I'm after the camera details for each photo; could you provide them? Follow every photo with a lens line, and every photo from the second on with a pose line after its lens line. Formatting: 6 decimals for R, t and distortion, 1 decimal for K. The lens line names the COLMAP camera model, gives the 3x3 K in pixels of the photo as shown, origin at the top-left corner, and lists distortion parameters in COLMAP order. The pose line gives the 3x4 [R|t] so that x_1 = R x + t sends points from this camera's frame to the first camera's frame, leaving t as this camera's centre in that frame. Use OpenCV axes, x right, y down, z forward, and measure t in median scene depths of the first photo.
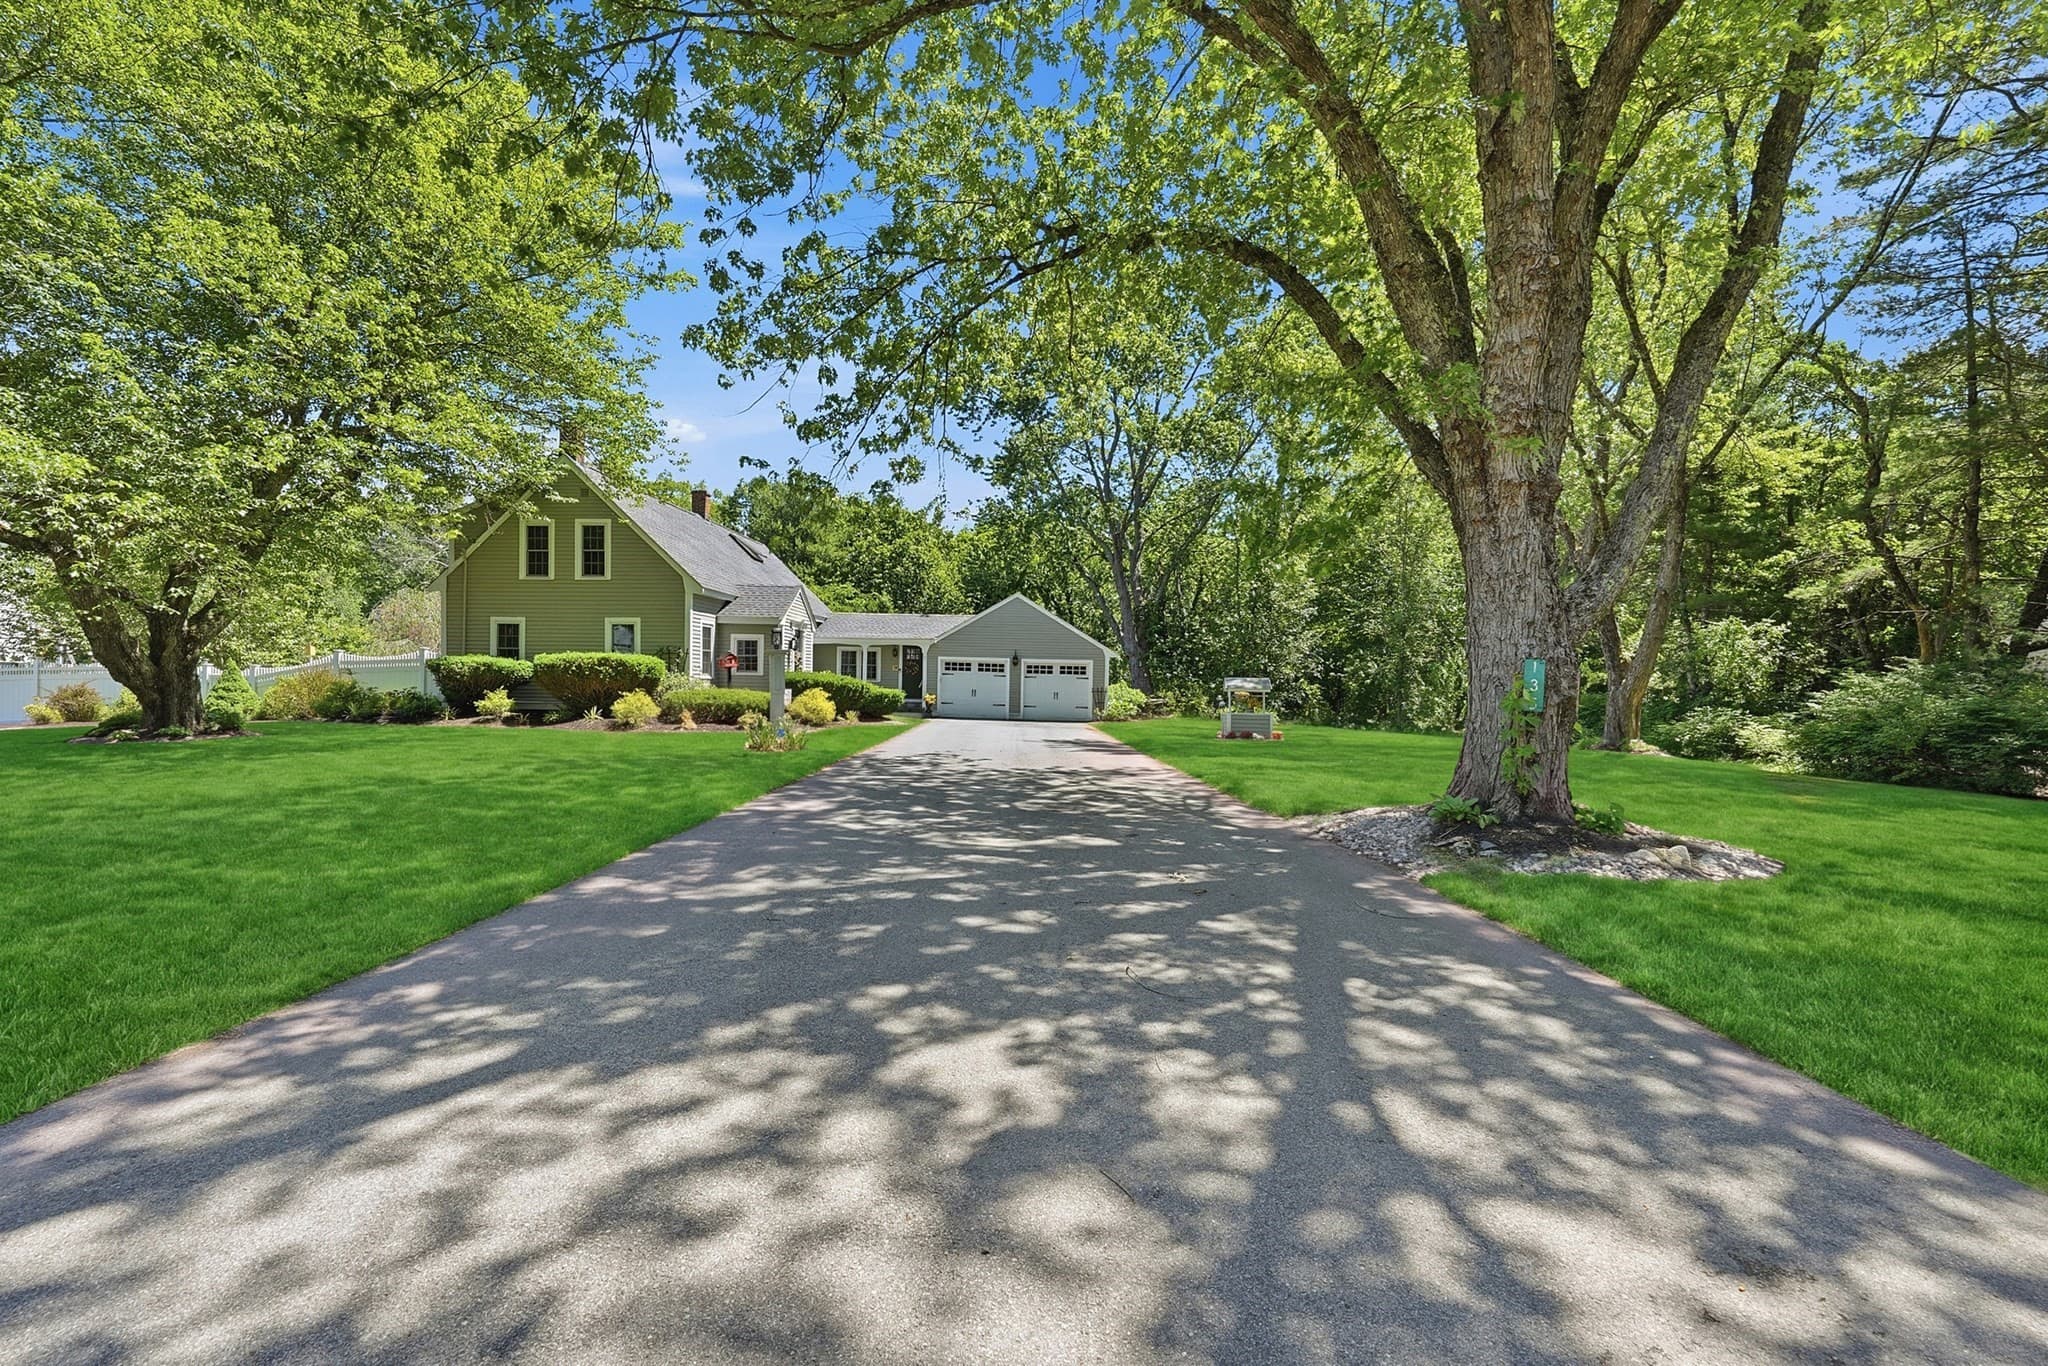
lens RADIAL K [[829.4, 0, 1024.0], [0, 829.4, 683.0], [0, 0, 1]] dist [0.000181, 0.000013]
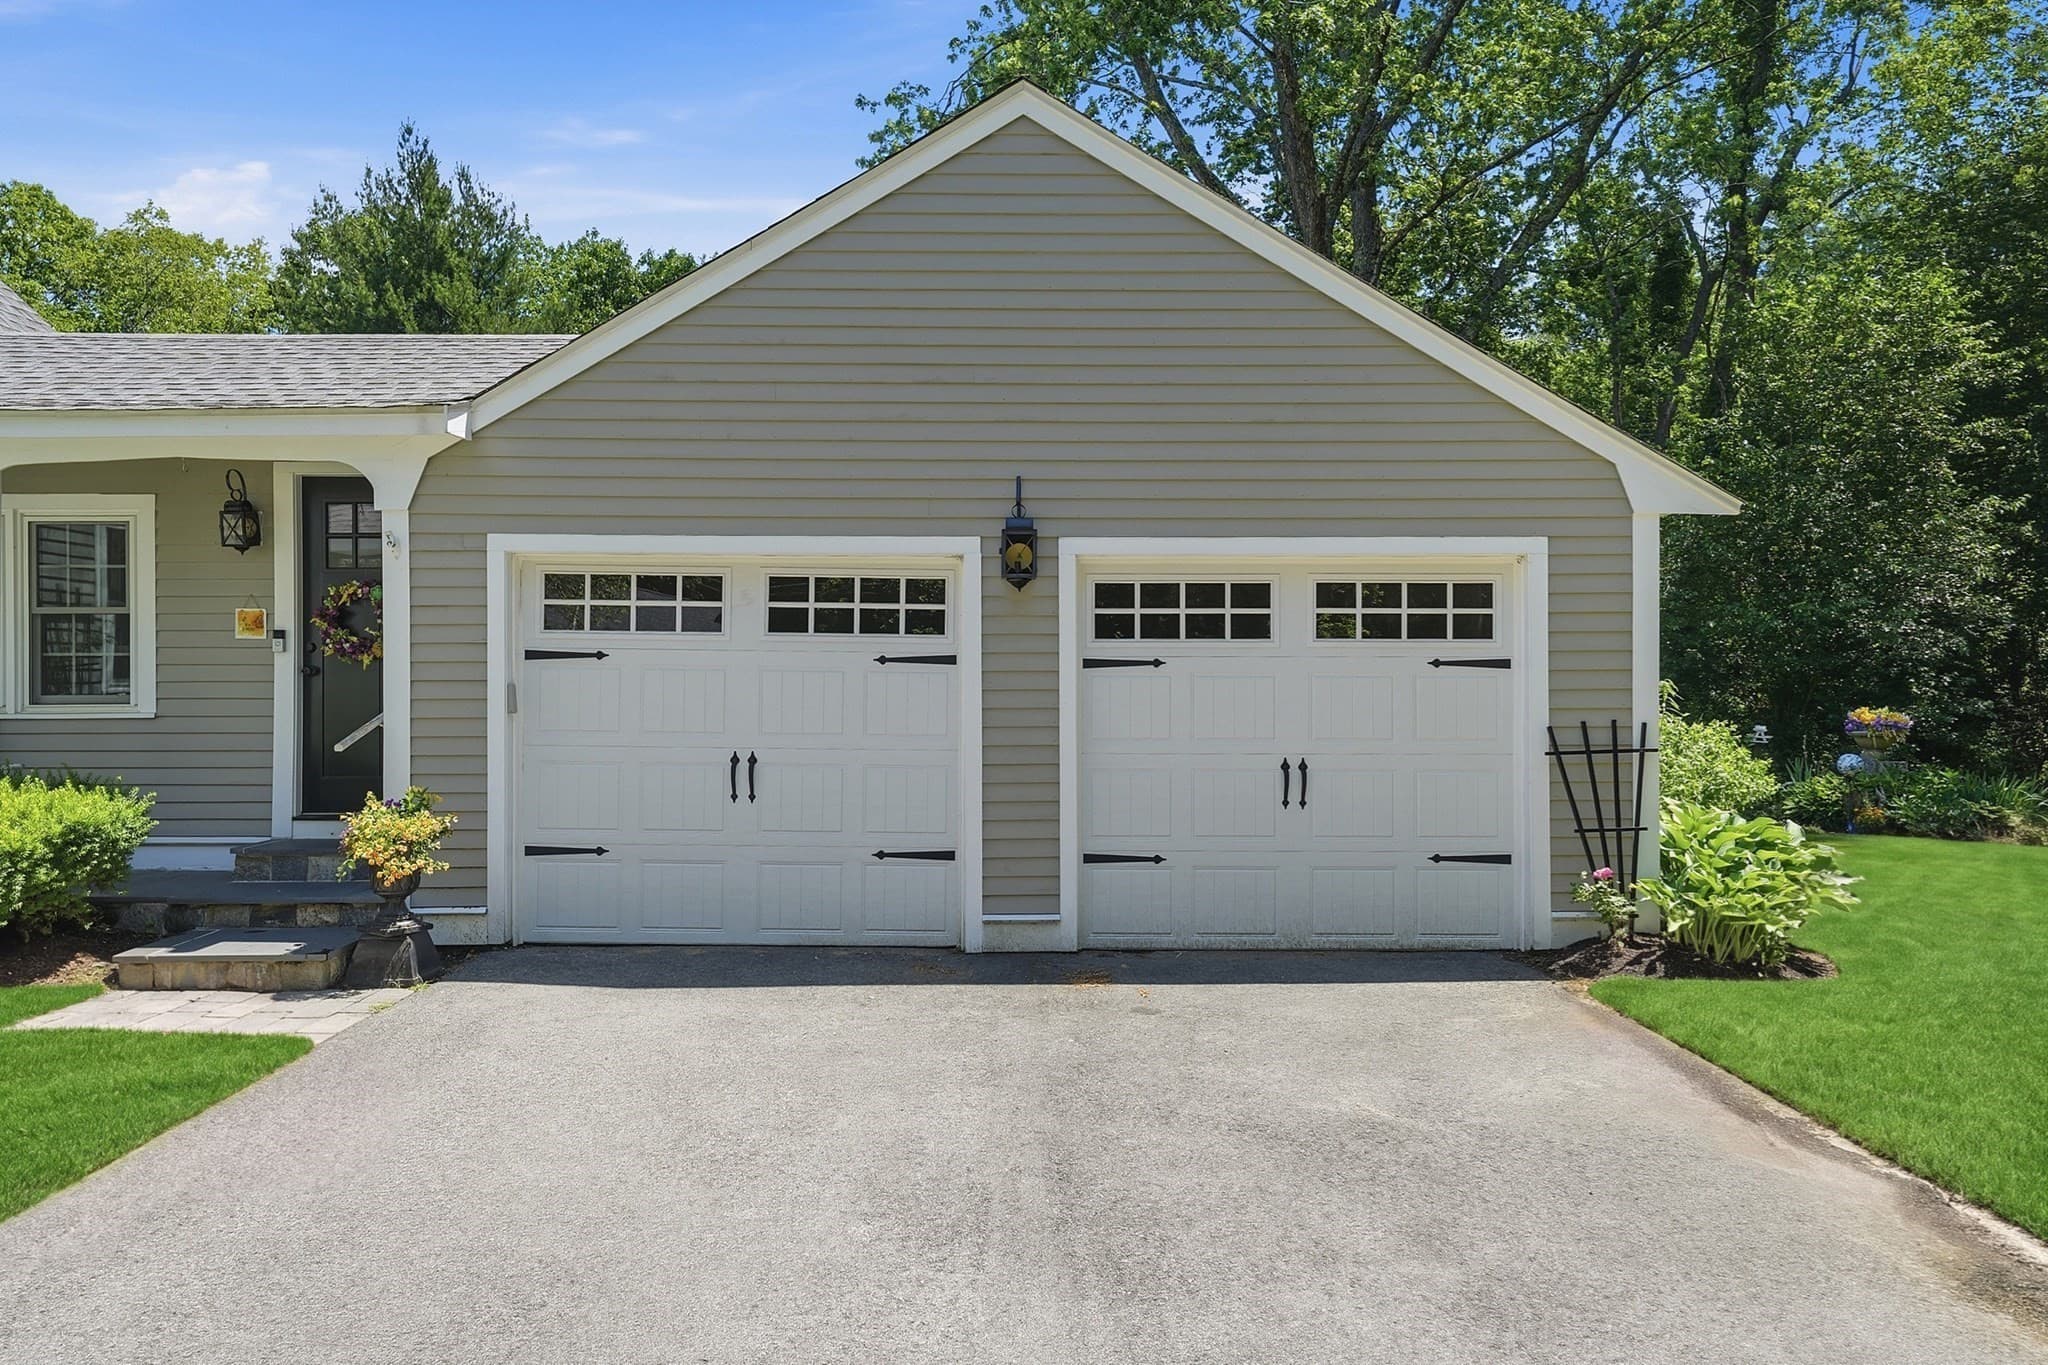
lens RADIAL K [[1332.3, 0, 1024.0], [0, 1332.3, 682.5], [0, 0, 1]] dist [0.003318, -0.000177]
pose [[0.999615, -0.021748, 0.017257, -0.013937], [0.021833, 0.999750, -0.004752, -0.002755], [-0.017150, 0.005127, 0.999840, 0.764367]]
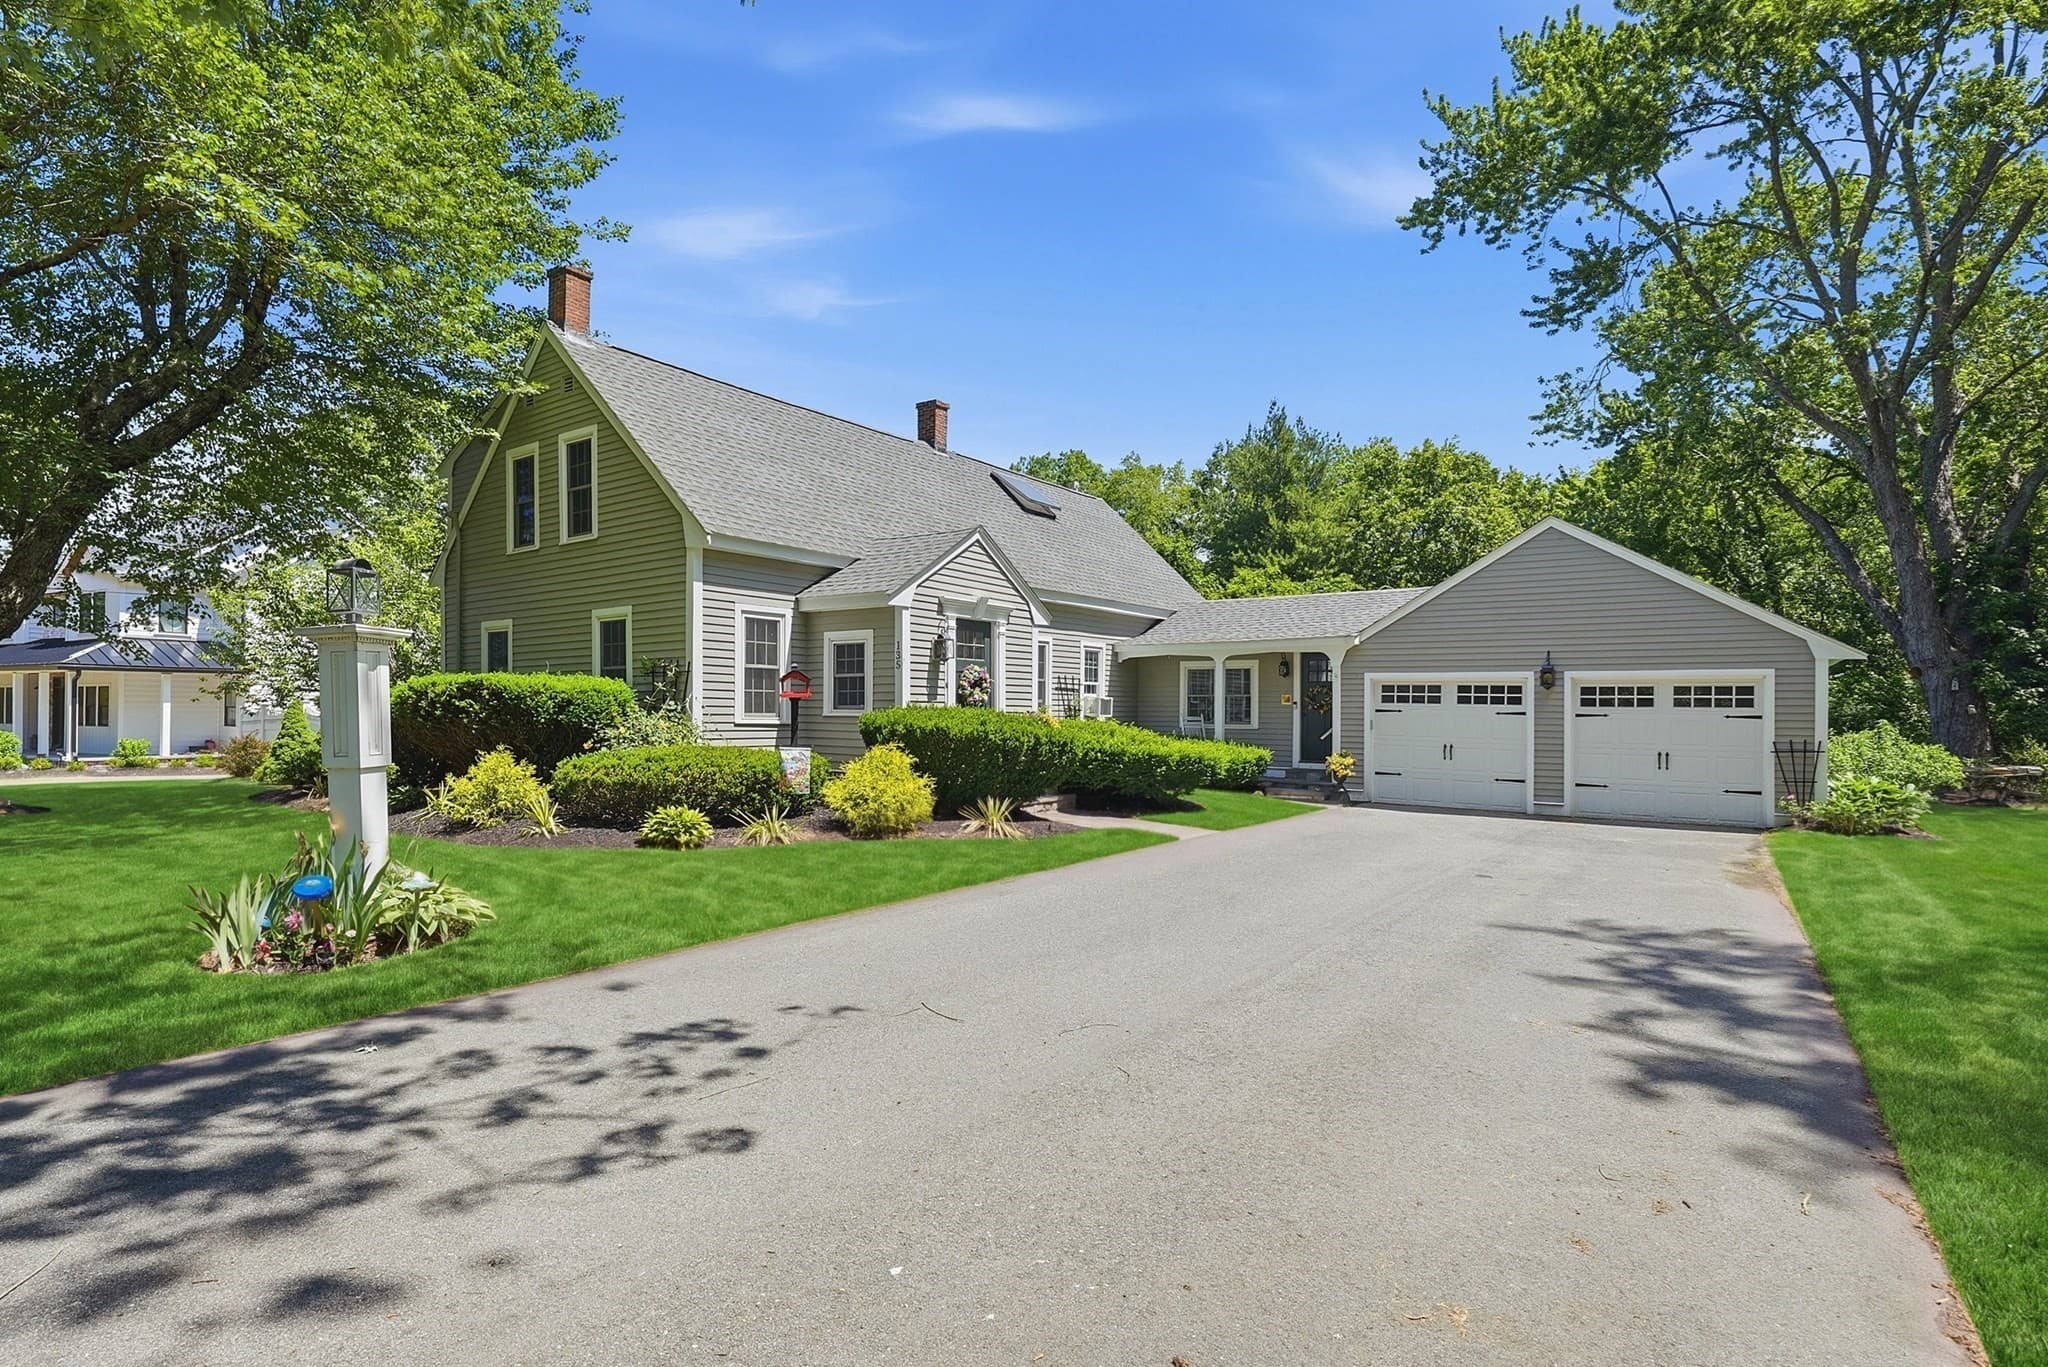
lens RADIAL K [[1011.4, 0, 1033.2], [0, 1011.4, 712.6], [0, 0, 1]] dist [0.000677, 0.000127]
pose [[0.821011, -0.012419, -0.570777, 0.068200], [0.002918, 0.999842, -0.017557, -0.000287], [0.570905, 0.012749, 0.820917, 0.425588]]
